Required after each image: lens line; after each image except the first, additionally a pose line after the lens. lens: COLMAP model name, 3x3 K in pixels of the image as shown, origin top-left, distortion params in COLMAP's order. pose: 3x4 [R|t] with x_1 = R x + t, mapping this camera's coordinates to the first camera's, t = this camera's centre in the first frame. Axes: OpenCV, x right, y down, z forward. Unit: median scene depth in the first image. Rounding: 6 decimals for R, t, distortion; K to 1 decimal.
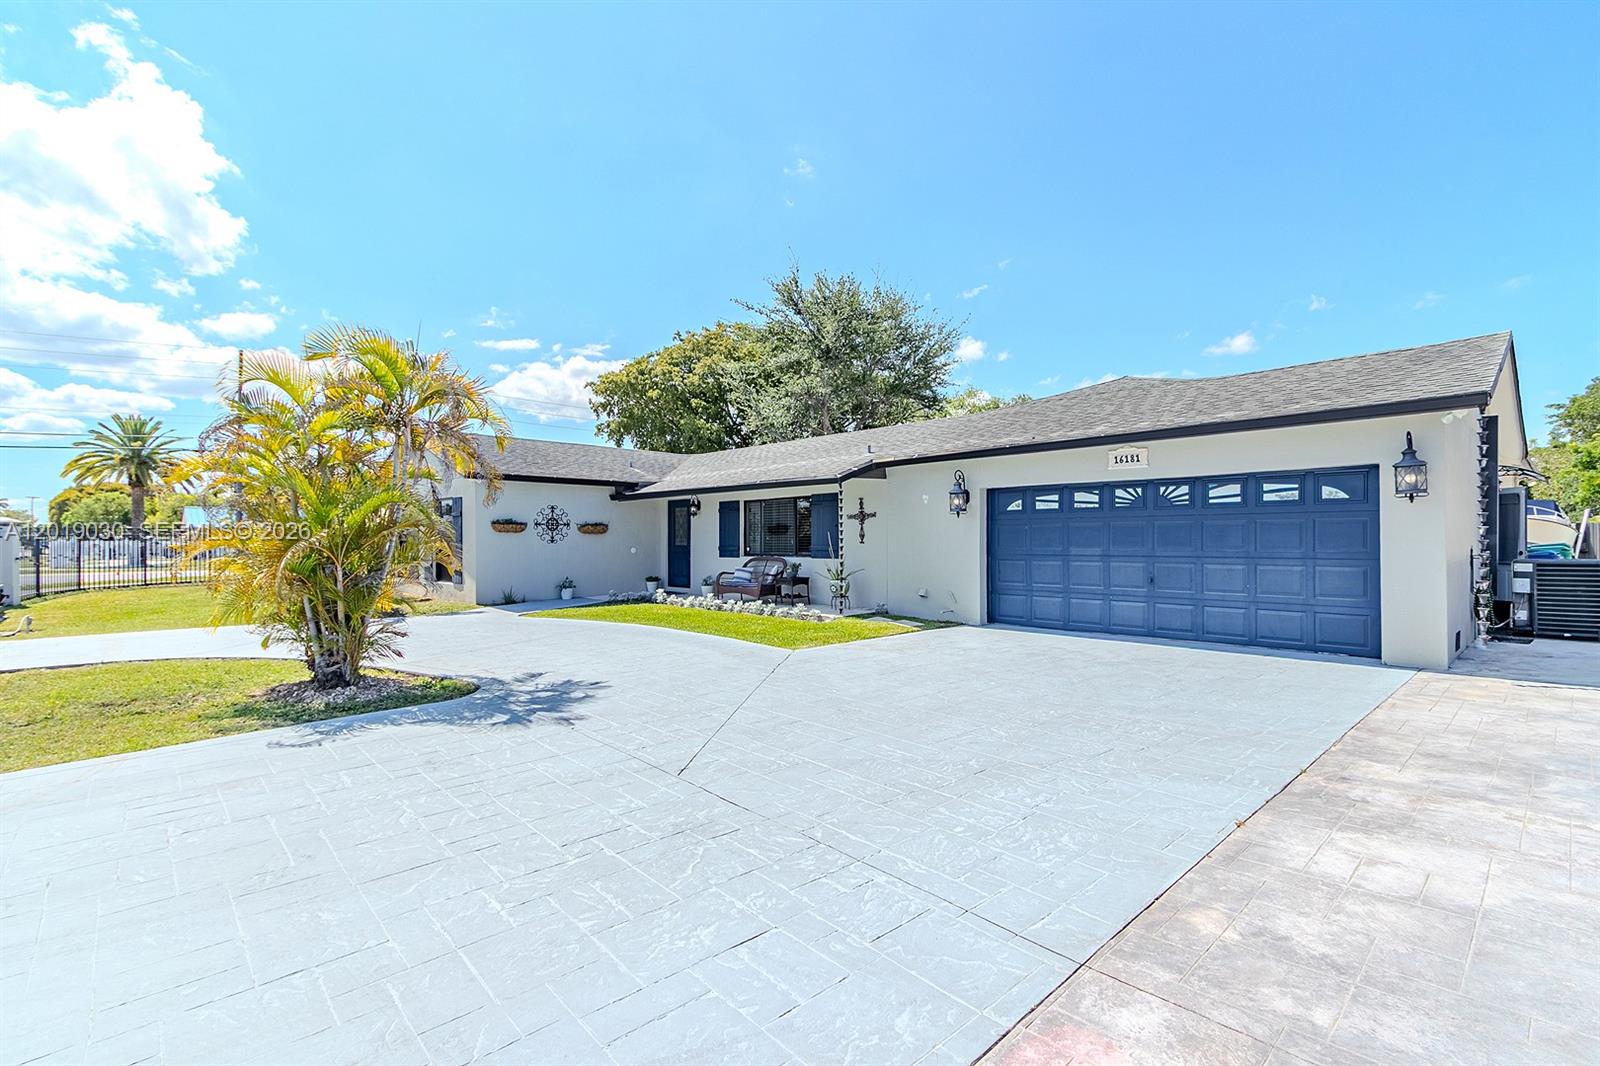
lens RADIAL K [[735.2, 0, 788.7], [0, 735.2, 535.9], [0, 0, 1]] dist [0.004813, -0.000959]
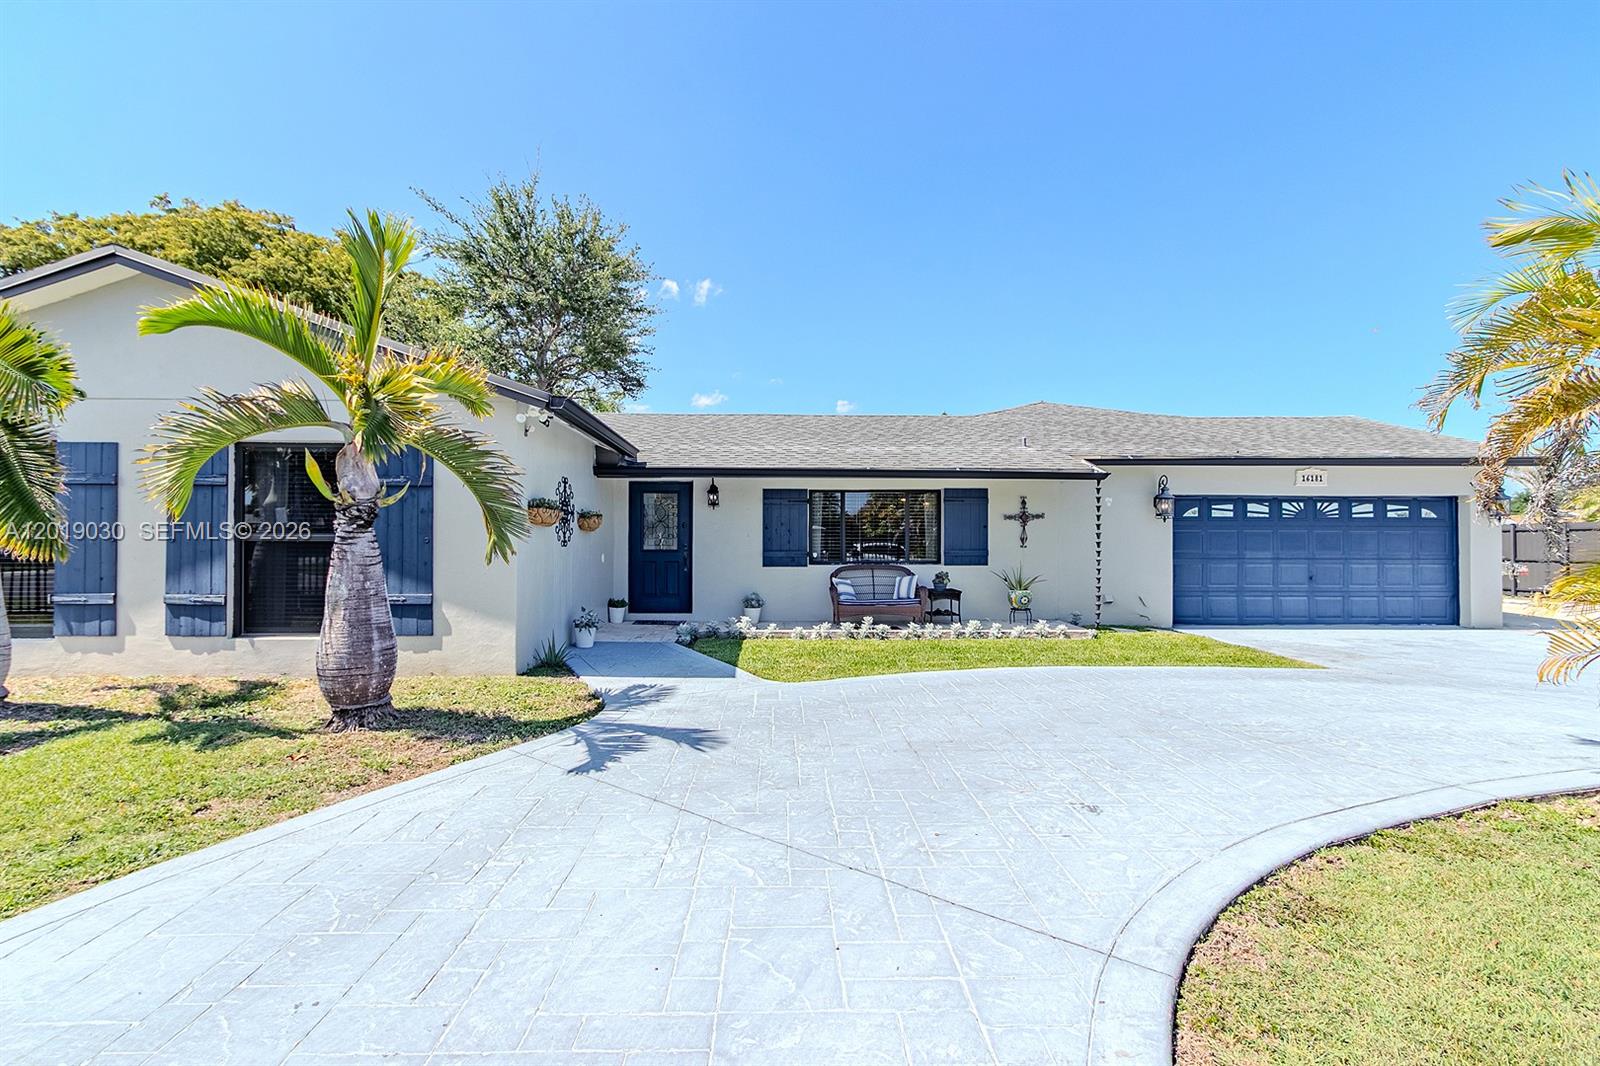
lens RADIAL K [[709.1, 0, 801.4], [0, 709.1, 538.0], [0, 0, 1]] dist [0.001077, -0.000223]
pose [[0.656586, 0.010464, 0.754179, -0.933712], [-0.008924, 0.999942, -0.006104, 0.007833], [-0.754198, -0.002723, 0.656641, 0.835019]]
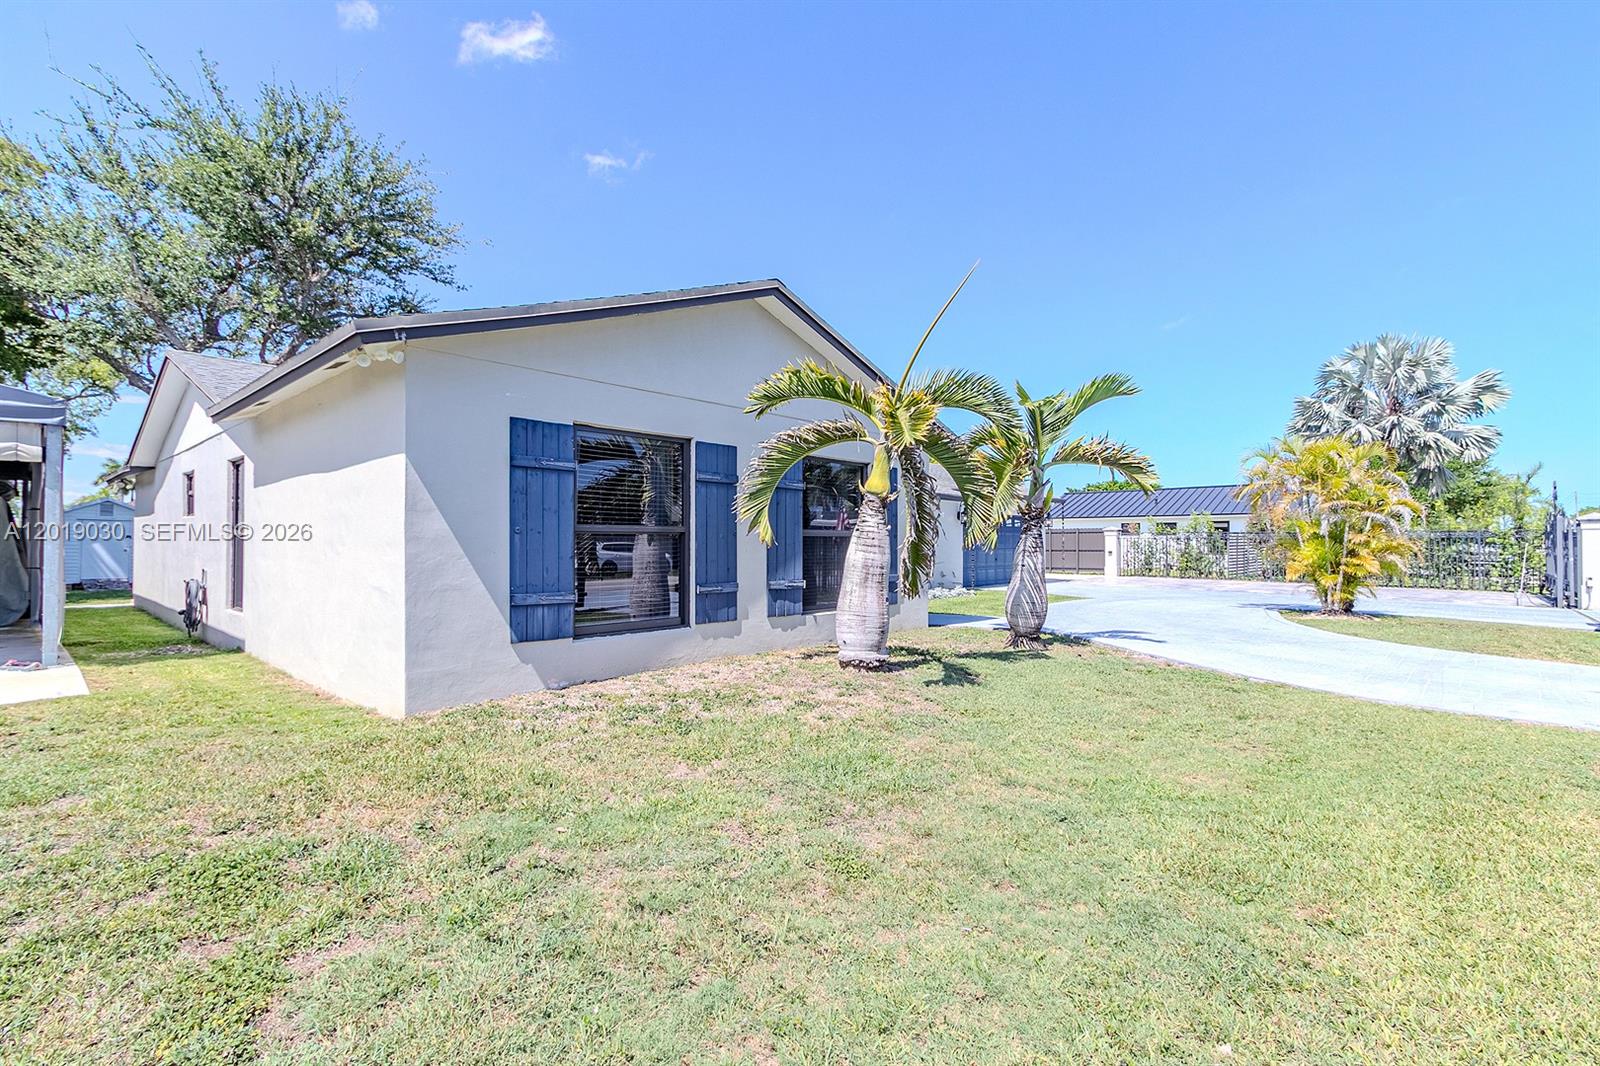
lens RADIAL K [[735.2, 0, 788.7], [0, 735.2, 535.9], [0, 0, 1]] dist [0.004813, -0.000959]
pose [[-0.060908, 0.011518, 0.998077, -1.634131], [-0.009063, 0.999886, -0.012091, 0.022258], [-0.998102, -0.009782, -0.060797, 1.764445]]
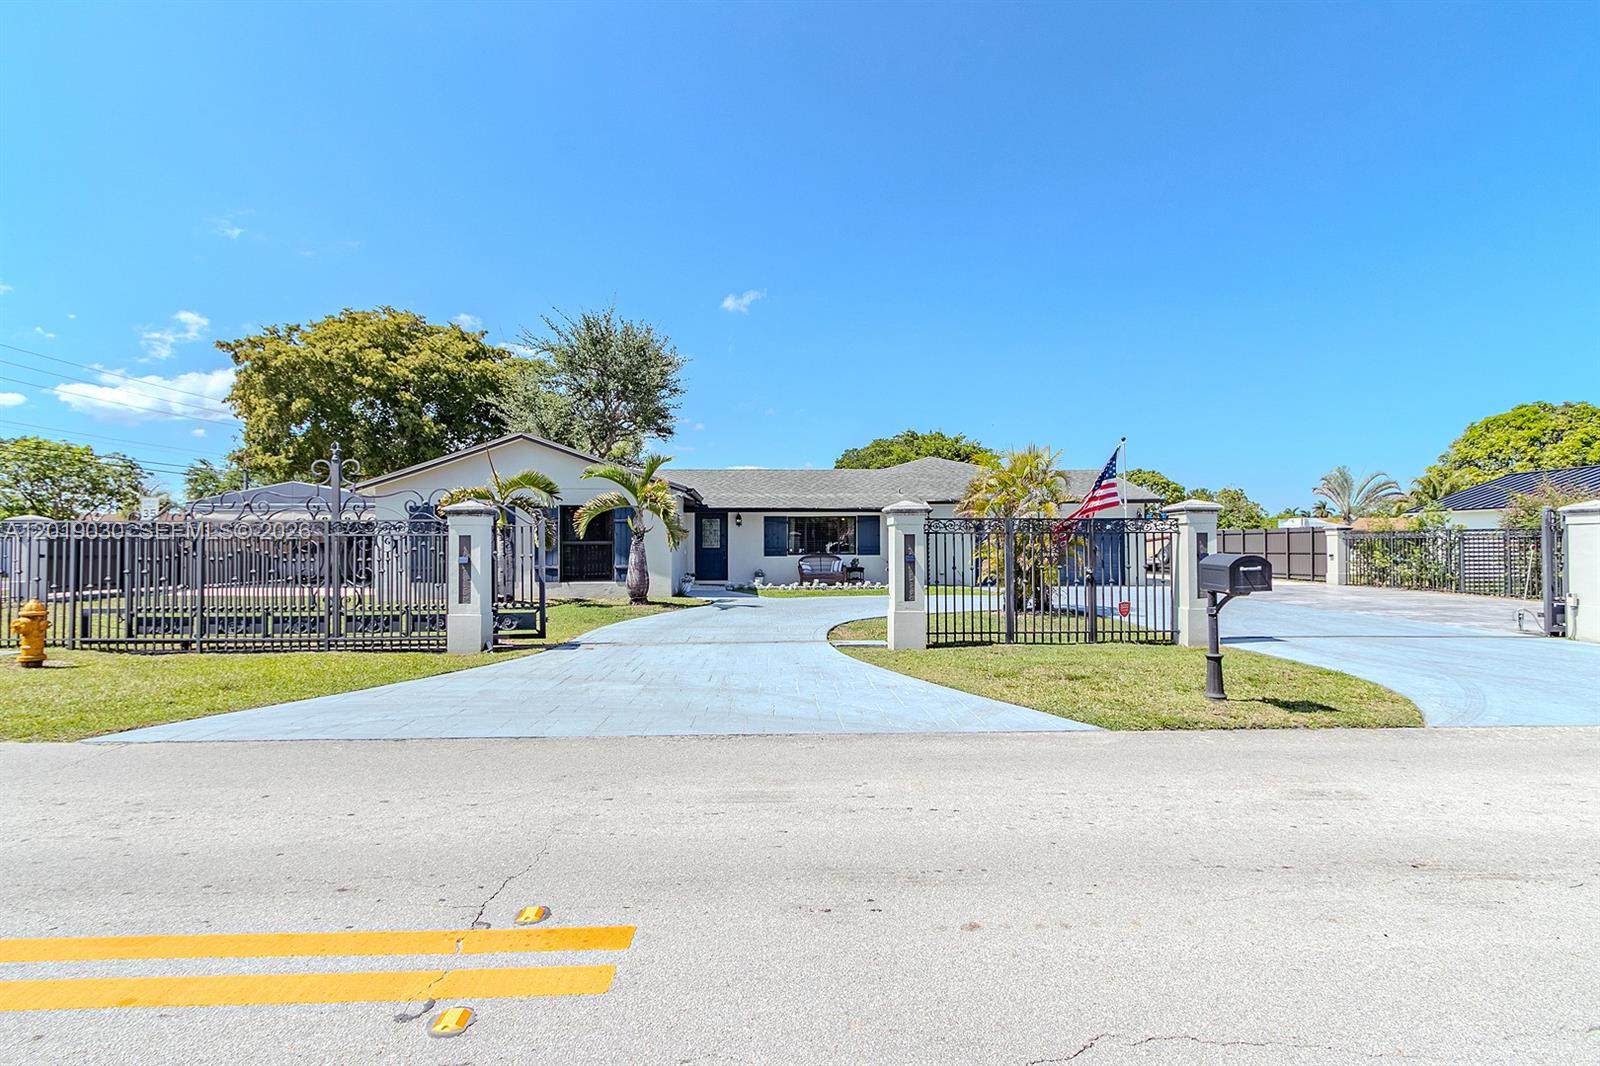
lens RADIAL K [[735.2, 0, 788.7], [0, 735.2, 535.9], [0, 0, 1]] dist [0.004813, -0.000959]
pose [[0.653520, 0.010406, 0.756837, -1.775391], [-0.003952, 0.999939, -0.010336, 0.007057], [-0.756899, 0.003764, 0.653522, 0.095222]]
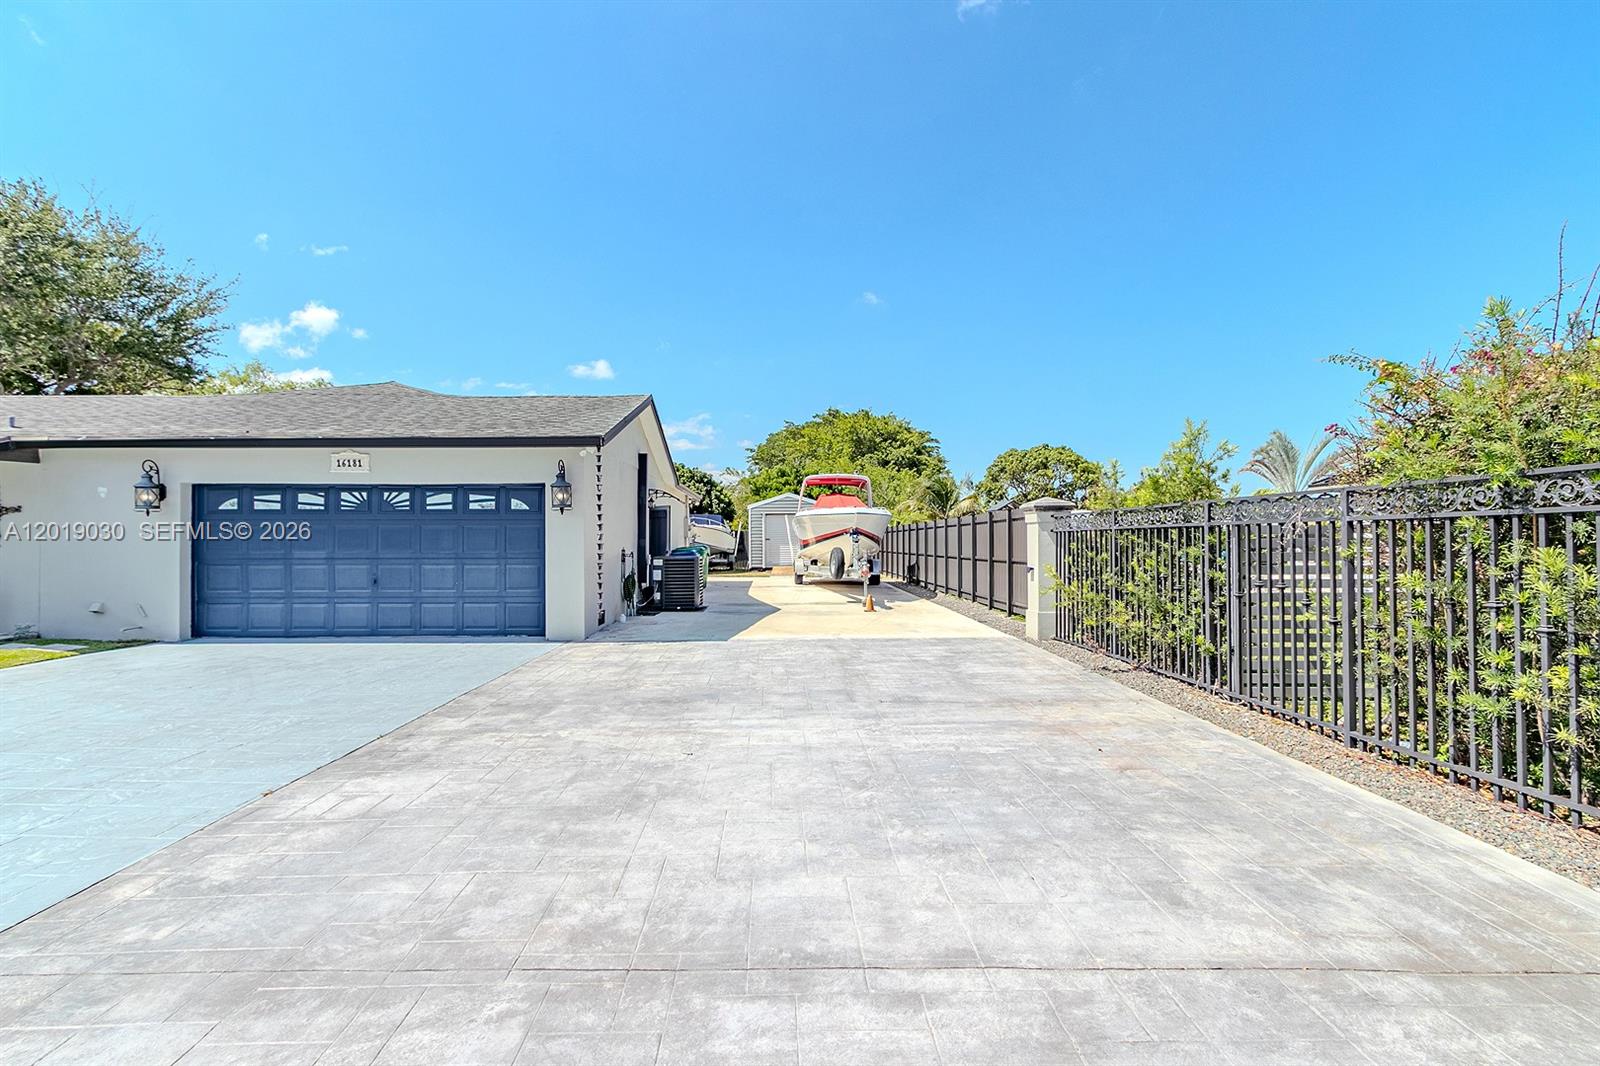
lens RADIAL K [[735.2, 0, 788.7], [0, 735.2, 535.9], [0, 0, 1]] dist [0.004813, -0.000959]
pose [[0.670296, 0.007849, 0.742052, 0.108196], [-0.005523, 0.999969, -0.005589, -0.001585], [-0.742073, -0.000352, 0.670319, -0.127726]]
